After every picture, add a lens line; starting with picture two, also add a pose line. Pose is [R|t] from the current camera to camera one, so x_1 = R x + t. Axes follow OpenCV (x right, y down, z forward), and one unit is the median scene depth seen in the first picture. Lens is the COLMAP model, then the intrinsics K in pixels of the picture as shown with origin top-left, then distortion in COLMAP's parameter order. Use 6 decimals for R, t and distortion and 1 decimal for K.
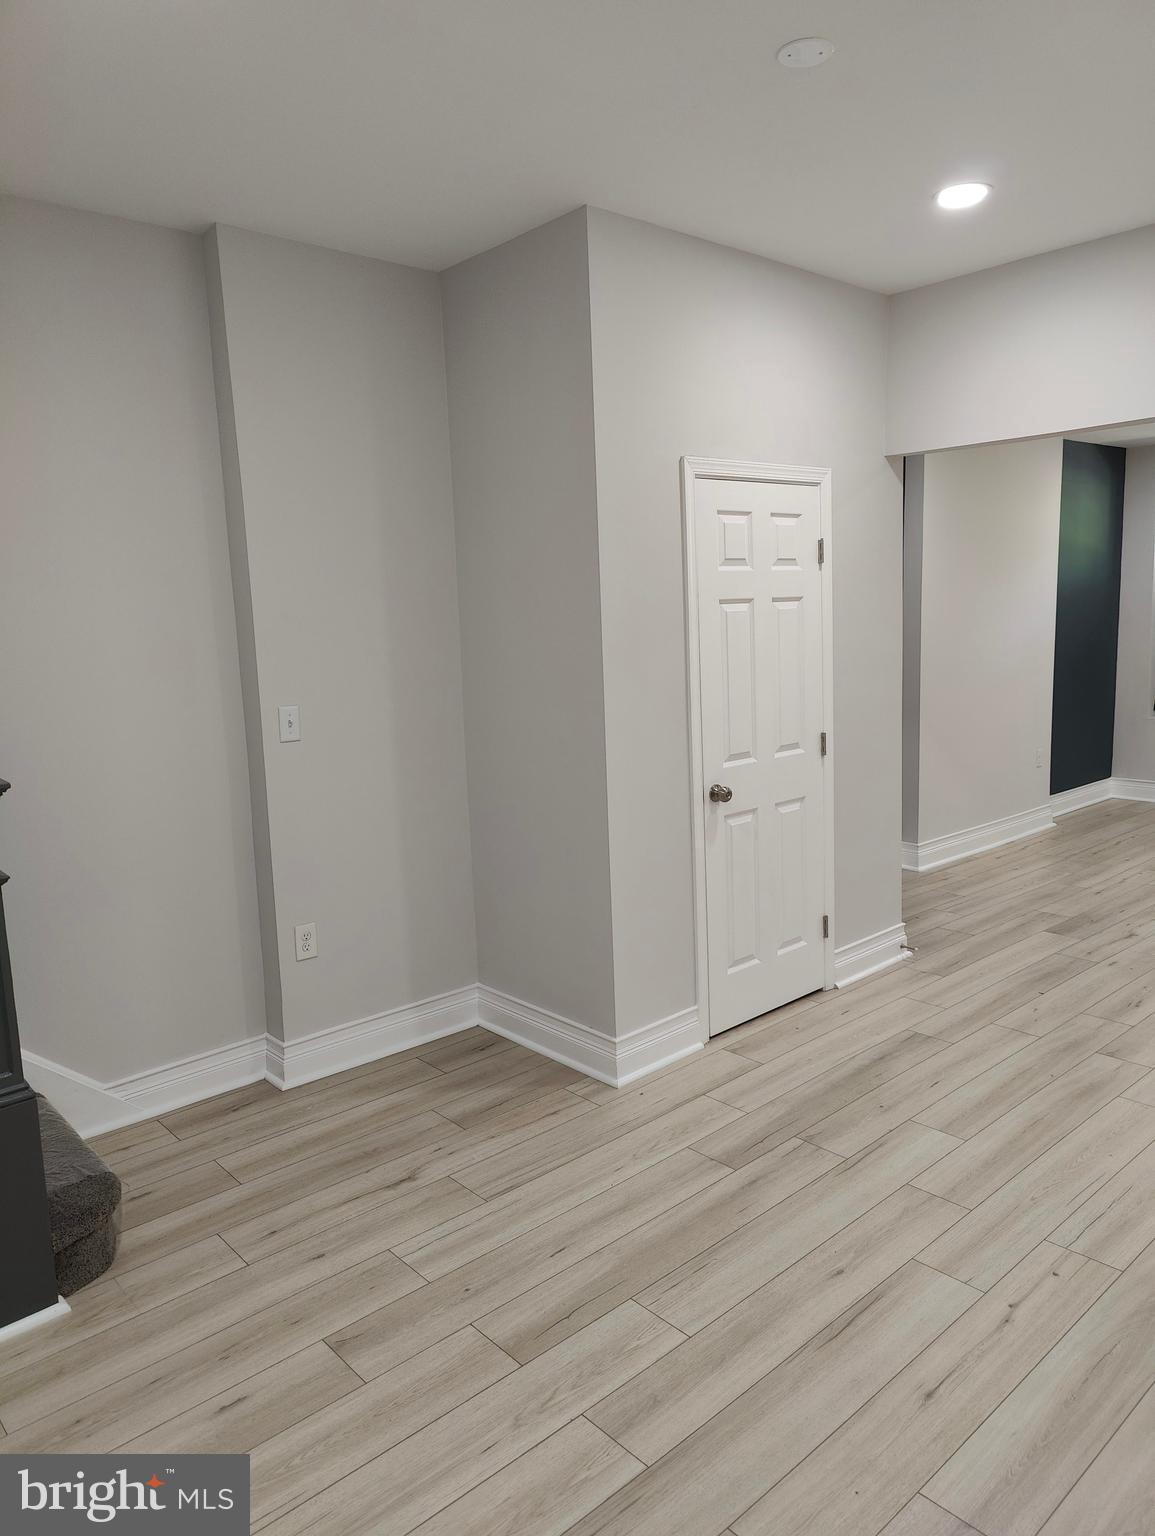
lens RADIAL K [[1074.5, 0, 588.0], [0, 1074.5, 768.6], [0, 0, 1]] dist [0.035696, -0.034194]
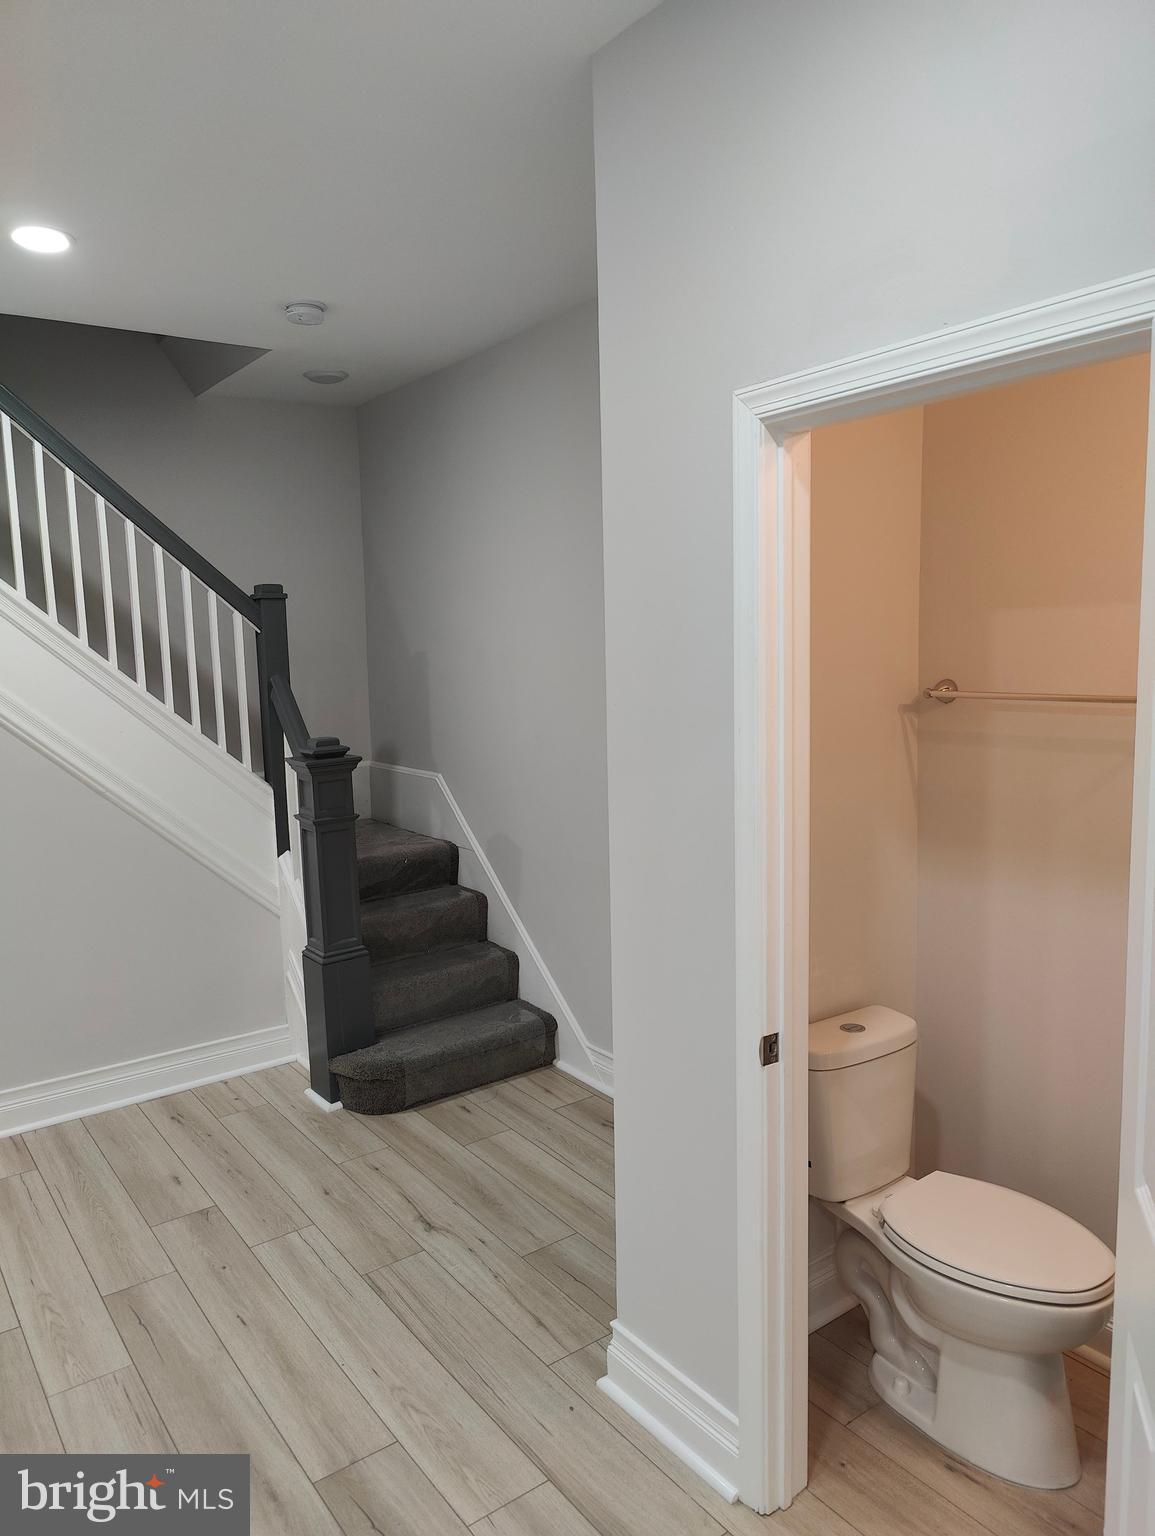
lens RADIAL K [[1074.5, 0, 588.0], [0, 1074.5, 762.4], [0, 0, 1]] dist [0.035696, -0.034194]
pose [[-0.100025, 0.154796, -0.982870, 0.763513], [-0.122530, 0.978389, 0.166560, -0.235205], [0.987412, 0.137091, -0.078896, 1.202807]]
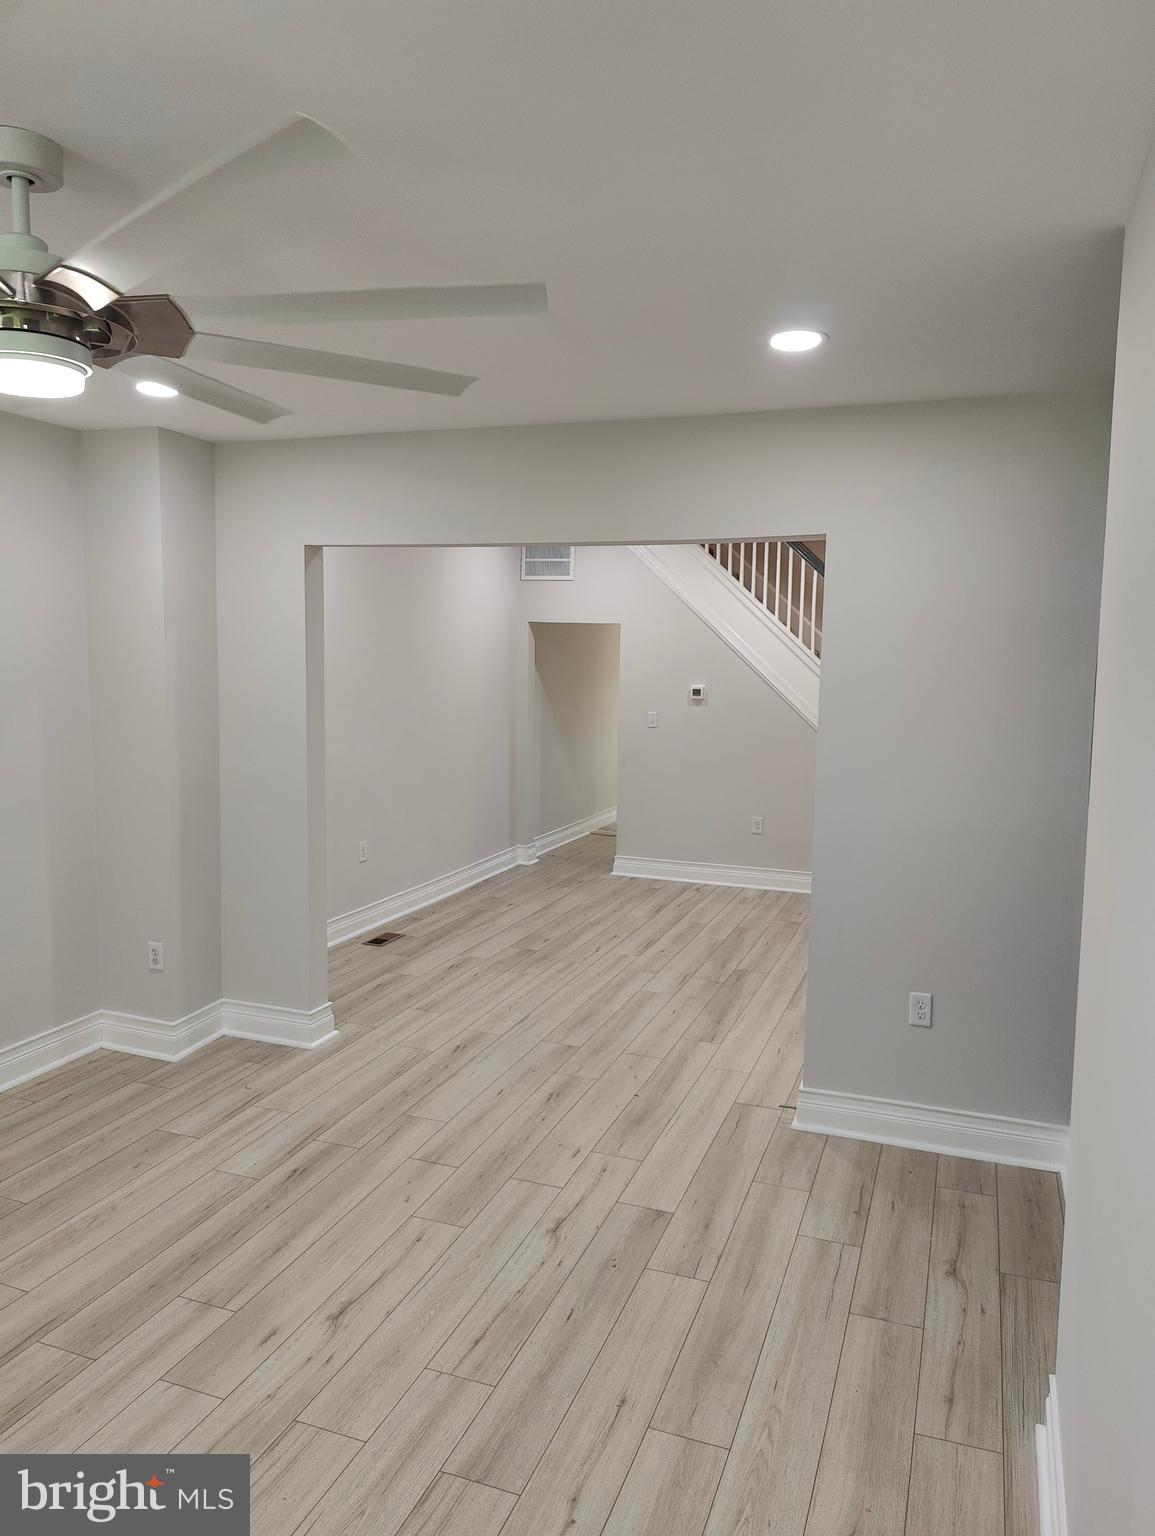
lens RADIAL K [[1074.5, 0, 583.3], [0, 1074.5, 773.0], [0, 0, 1]] dist [0.035696, -0.034194]
pose [[-0.884859, 0.070762, -0.460453, 1.296010], [-0.056372, 0.964869, 0.256612, -0.473338], [0.462436, 0.253022, -0.849784, 2.518211]]
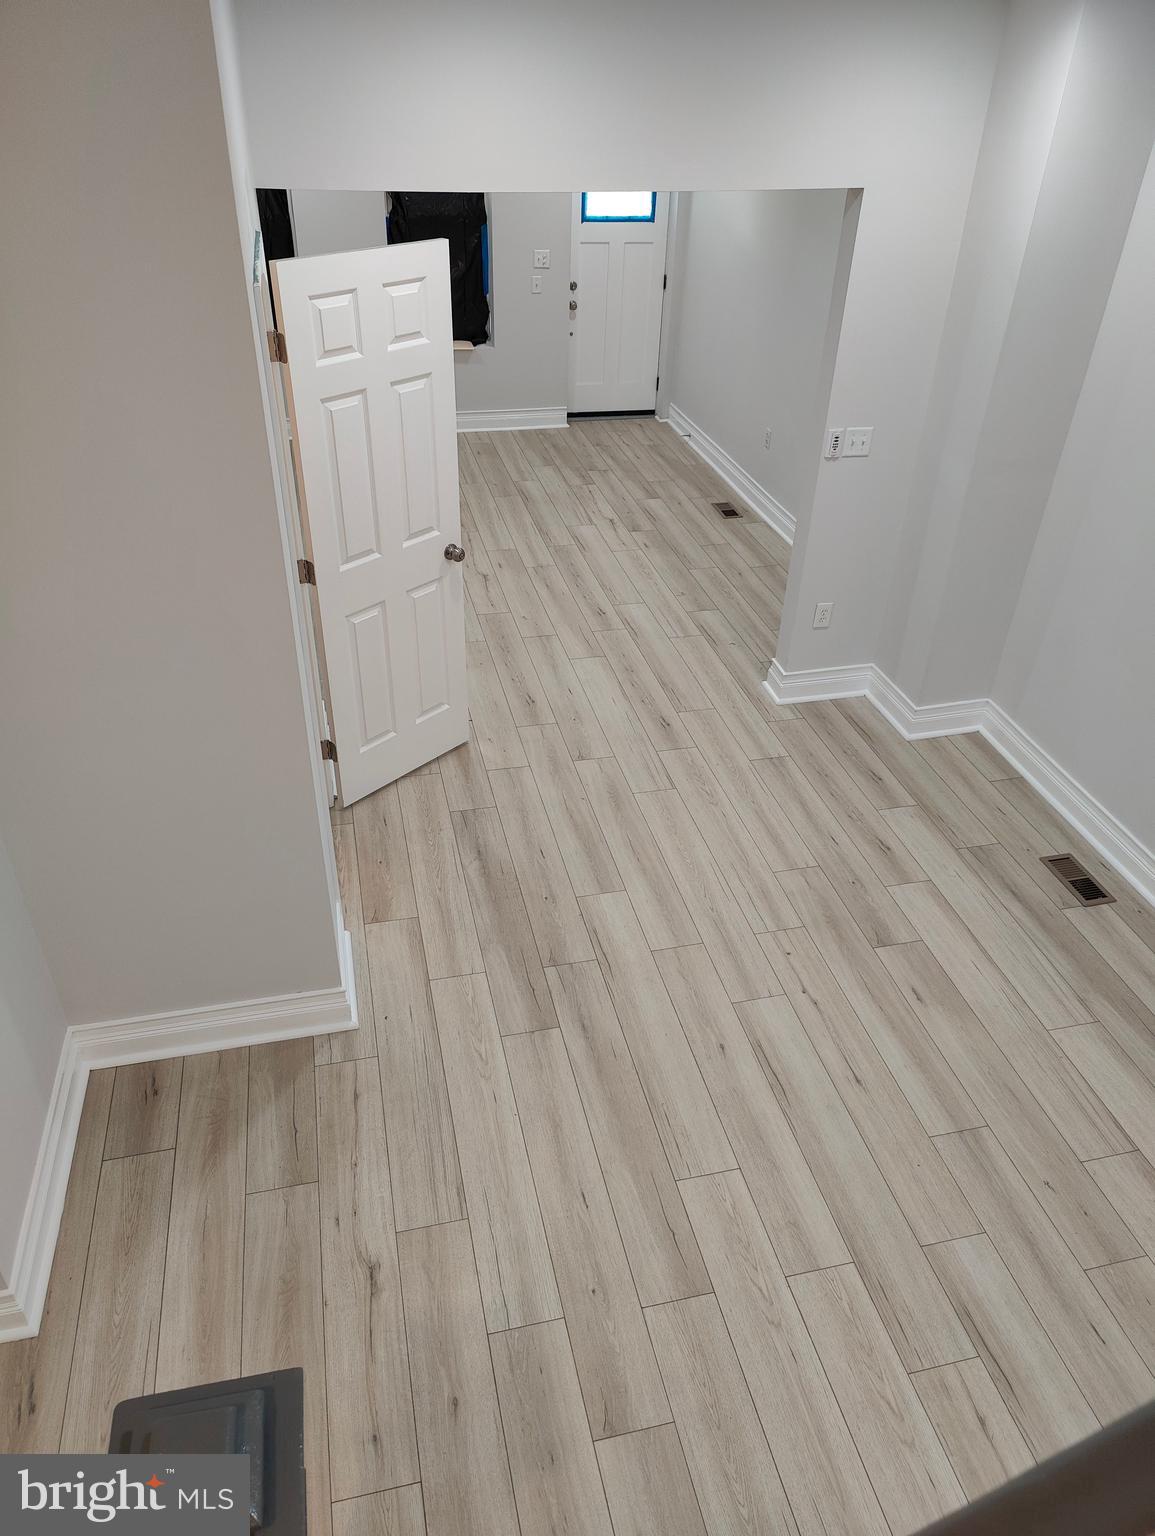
lens RADIAL K [[1074.5, 0, 592.0], [0, 1074.5, 763.8], [0, 0, 1]] dist [0.035696, -0.034194]
pose [[0.474011, -0.446130, 0.759132, -0.586180], [0.083457, 0.881024, 0.465652, -0.393282], [-0.876555, -0.157369, 0.454848, 0.522563]]
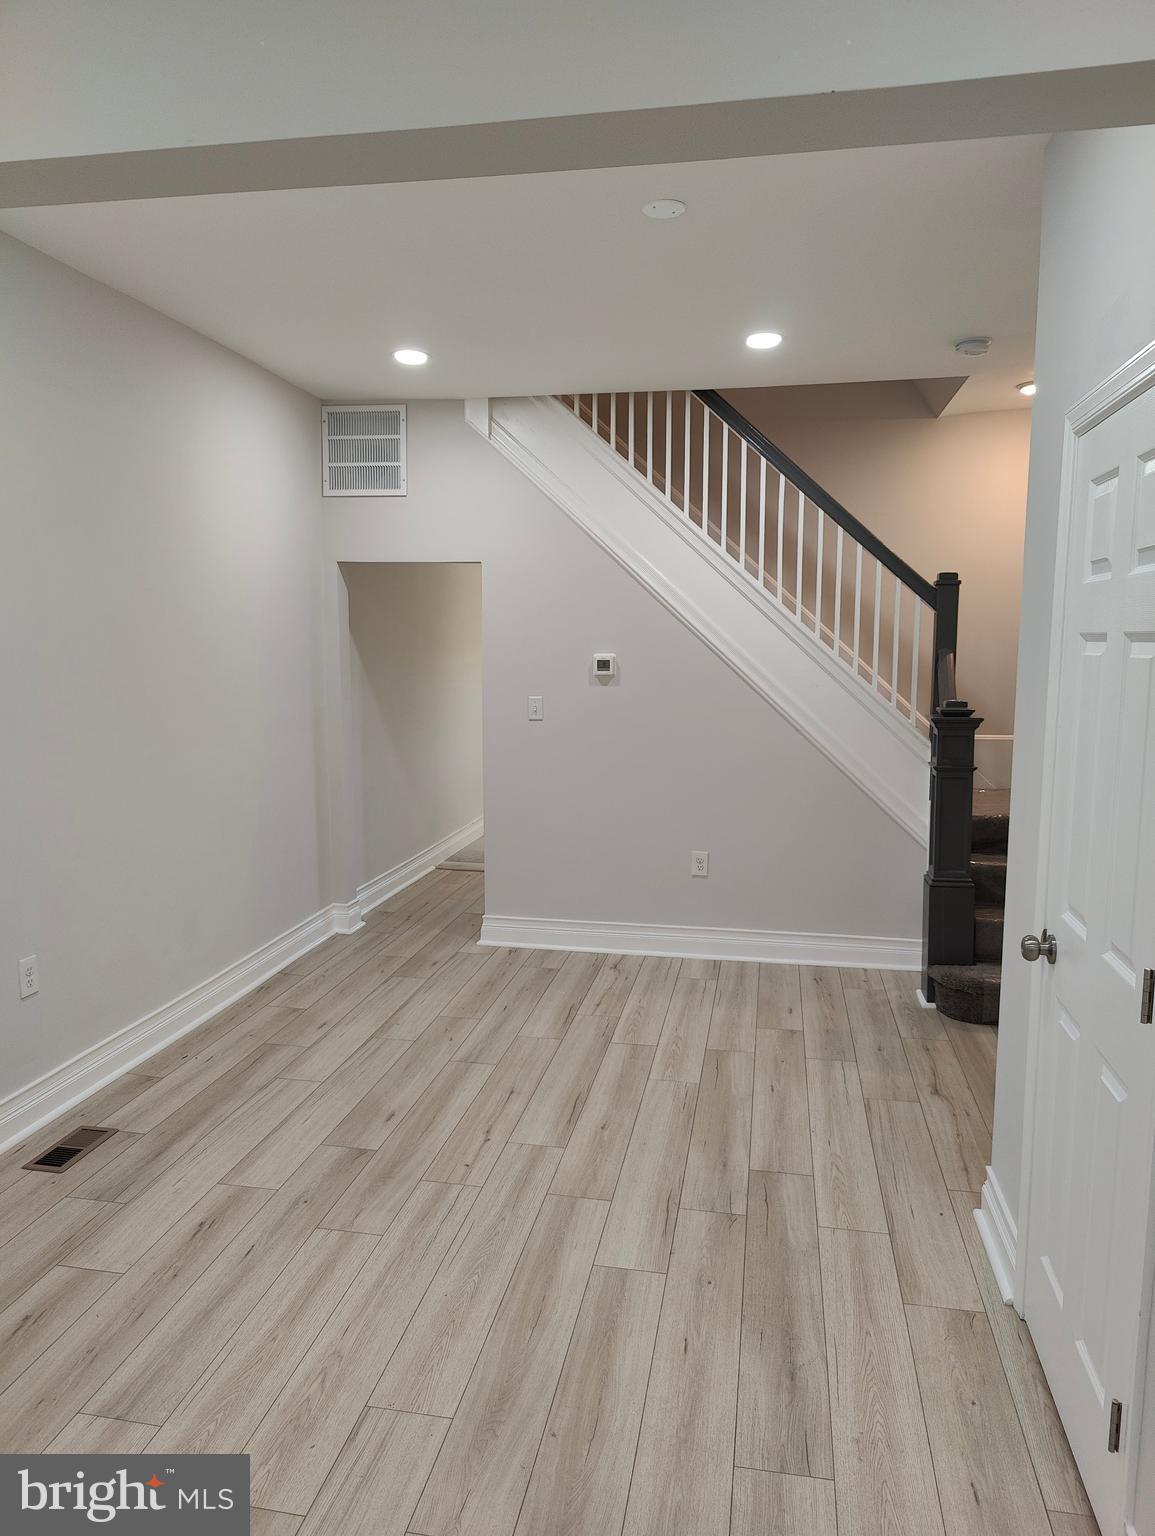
lens RADIAL K [[1074.5, 0, 570.6], [0, 1074.5, 767.2], [0, 0, 1]] dist [0.035696, -0.034194]
pose [[-0.798781, 0.104273, -0.592517, 0.892207], [-0.065422, 0.963970, 0.257840, -0.281099], [0.598055, 0.244721, -0.763179, 1.656117]]
